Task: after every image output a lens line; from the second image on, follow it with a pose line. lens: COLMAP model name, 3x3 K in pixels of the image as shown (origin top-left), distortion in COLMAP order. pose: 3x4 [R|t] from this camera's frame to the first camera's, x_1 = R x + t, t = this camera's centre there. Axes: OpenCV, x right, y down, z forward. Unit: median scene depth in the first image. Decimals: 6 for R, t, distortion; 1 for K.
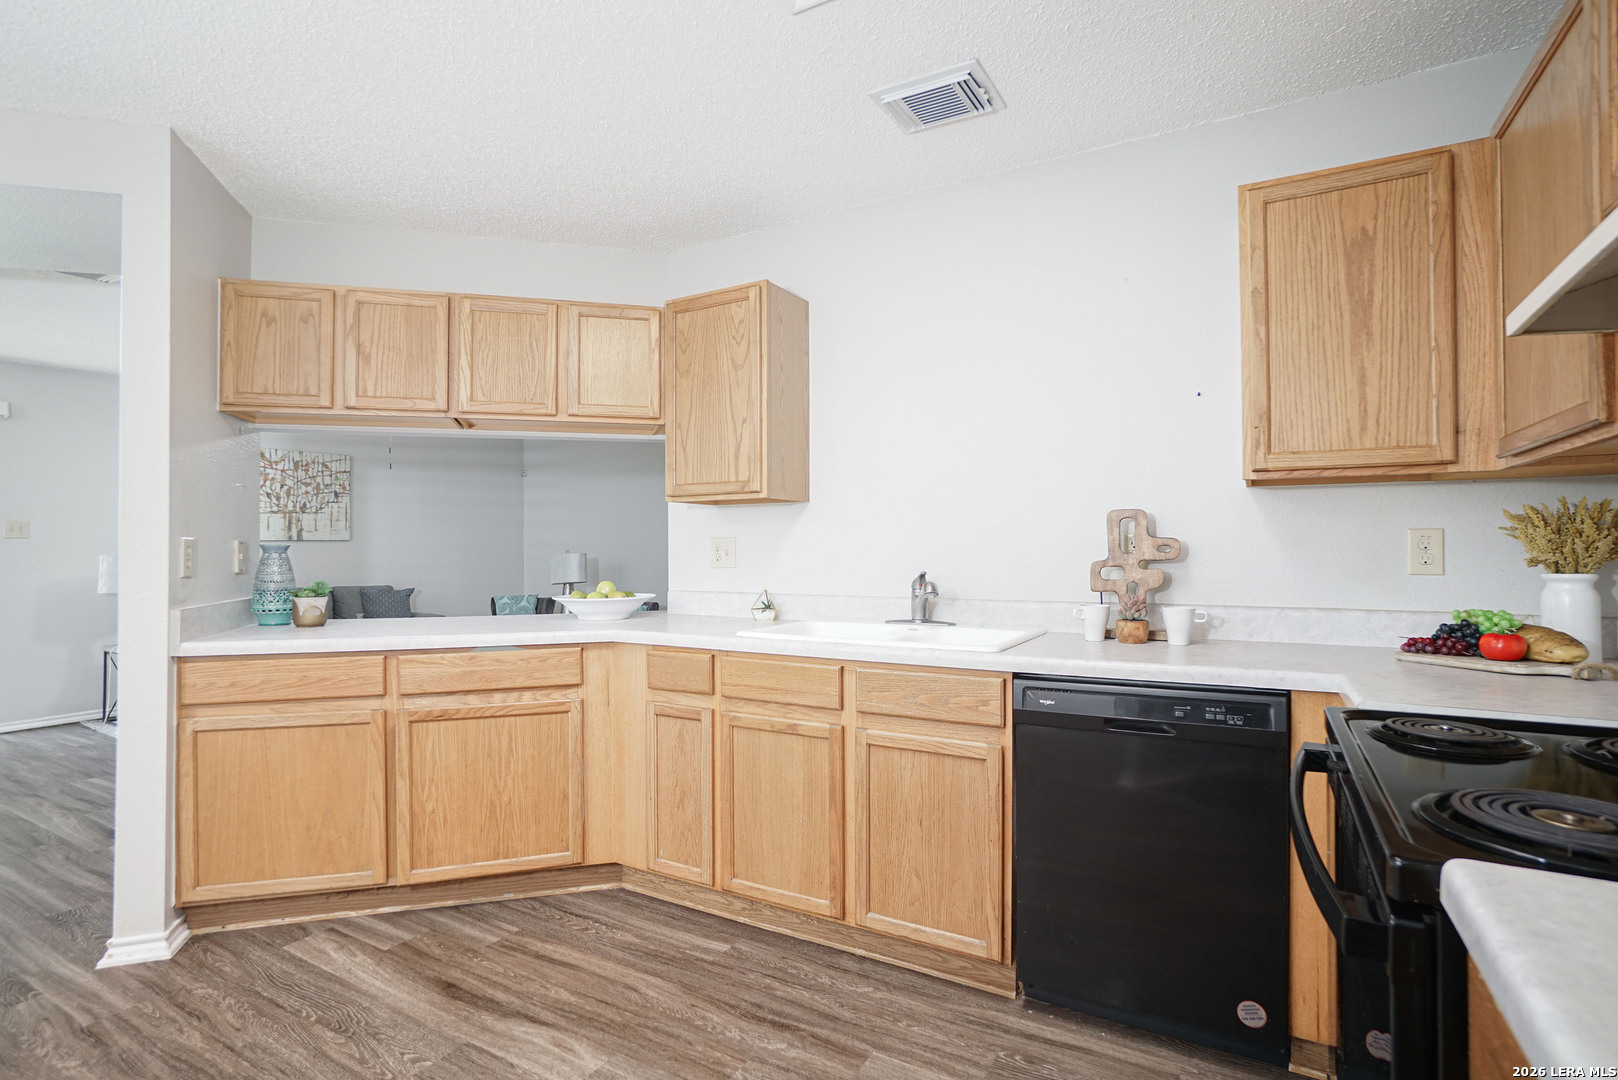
lens RADIAL K [[797.8, 0, 794.8], [0, 797.8, 544.1], [0, 0, 1]] dist [-0.056873, 0.027165]
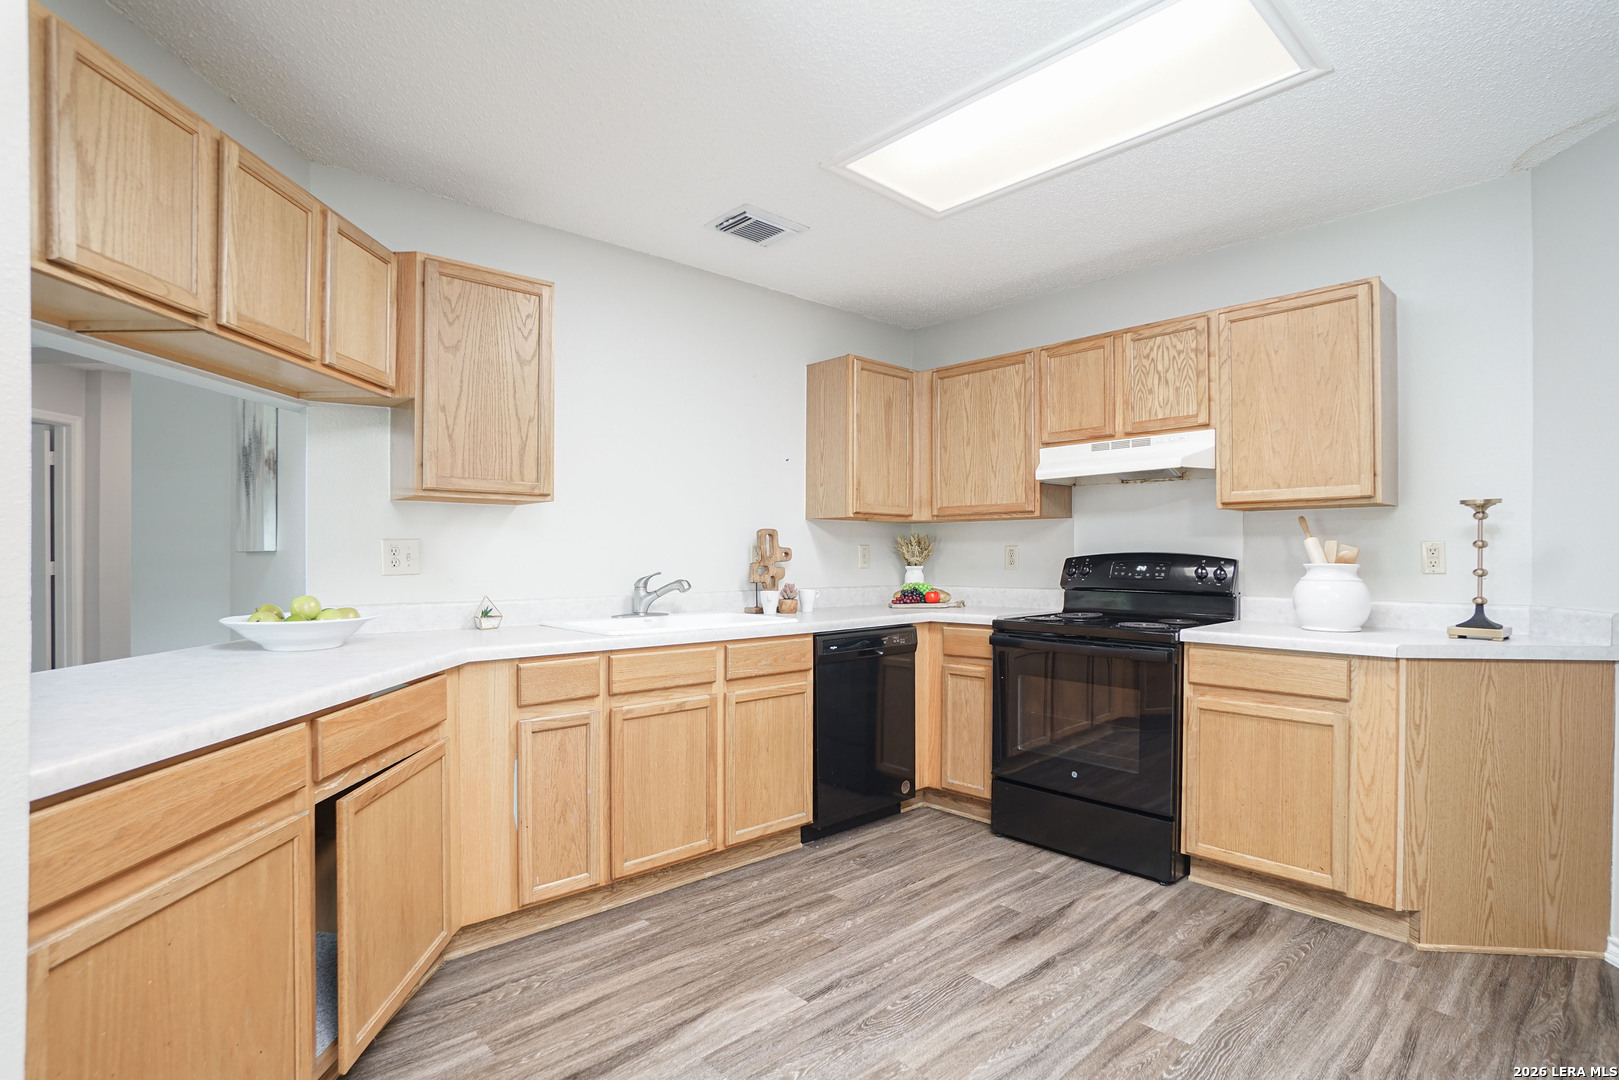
lens RADIAL K [[798.5, 0, 800.2], [0, 798.5, 557.6], [0, 0, 1]] dist [-0.060687, 0.027373]
pose [[0.295642, 0.001027, 0.955298, -1.021533], [-0.008286, 0.999965, 0.001489, 0.009396], [-0.955263, -0.008356, 0.295640, 0.465334]]
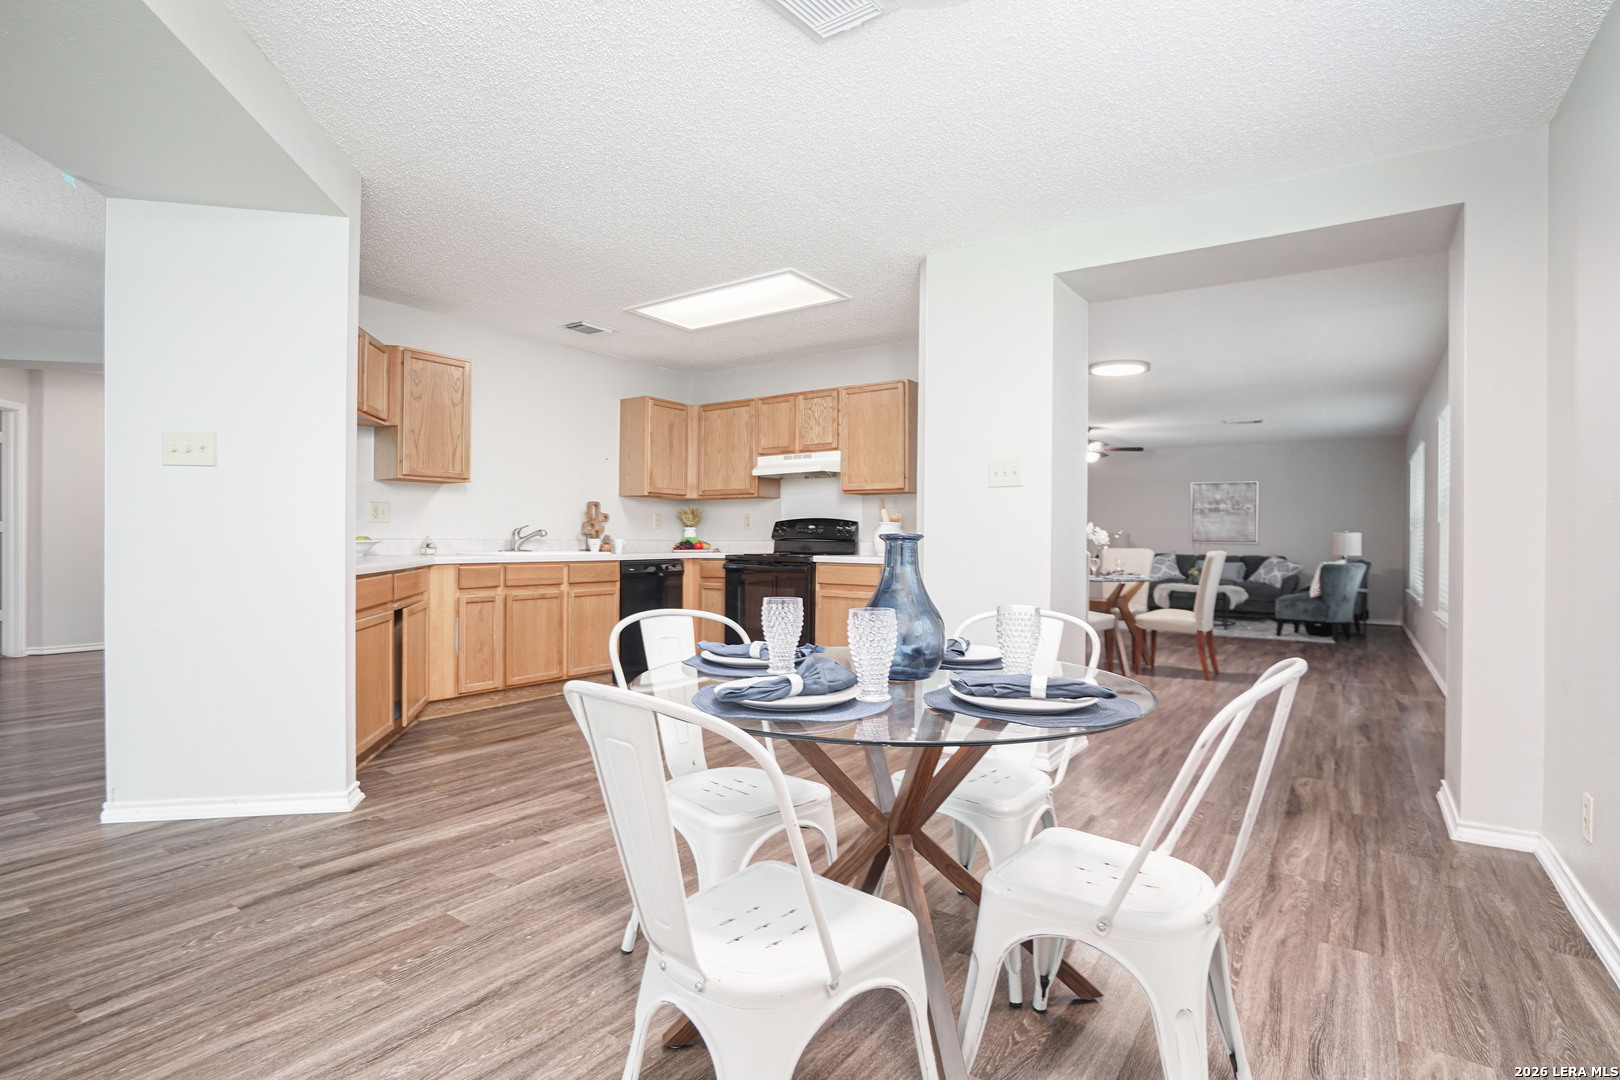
lens RADIAL K [[786.1, 0, 802.3], [0, 786.1, 541.0], [0, 0, 1]] dist [-0.056197, 0.026760]
pose [[0.086547, 0.002632, 0.996244, -1.951417], [-0.014968, 0.999887, -0.001342, 0.073469], [-0.996135, -0.014795, 0.086577, 0.118229]]
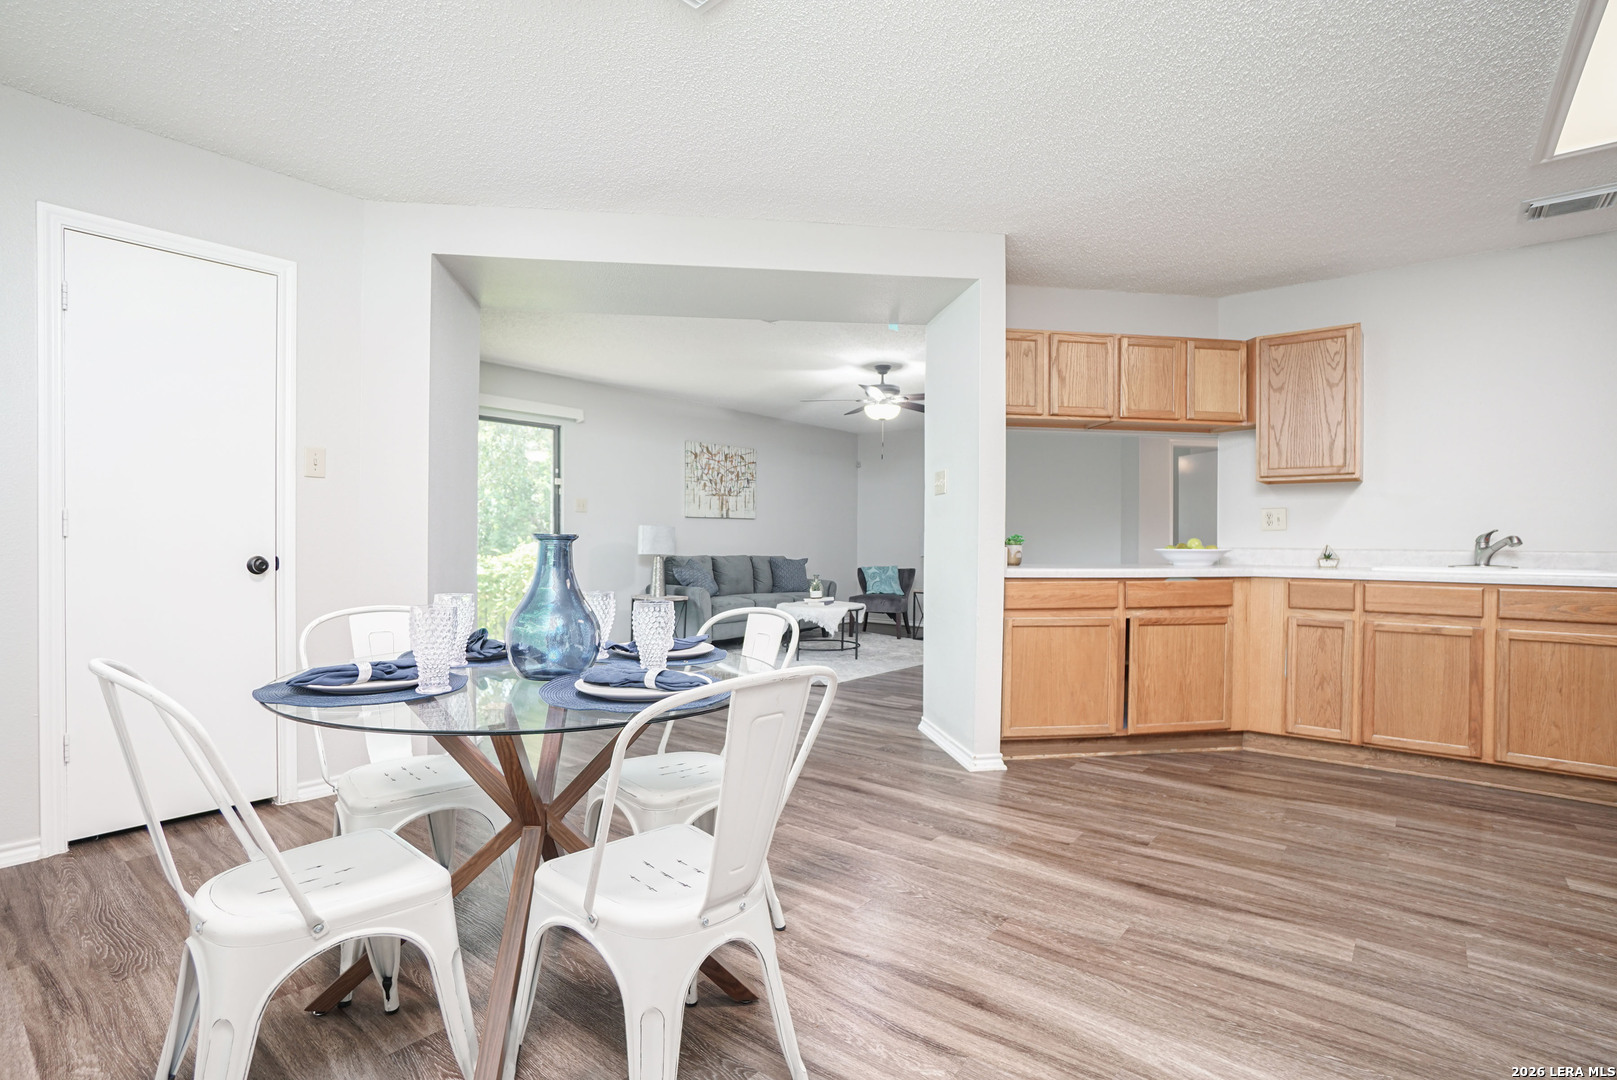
lens RADIAL K [[774.9, 0, 806.1], [0, 774.9, 545.6], [0, 0, 1]] dist [-0.051168, 0.024019]
pose [[0.988928, 0.012397, -0.147878, -0.921939], [-0.010685, 0.999866, 0.012368, 0.064289], [0.148011, -0.010651, 0.988928, -0.552011]]
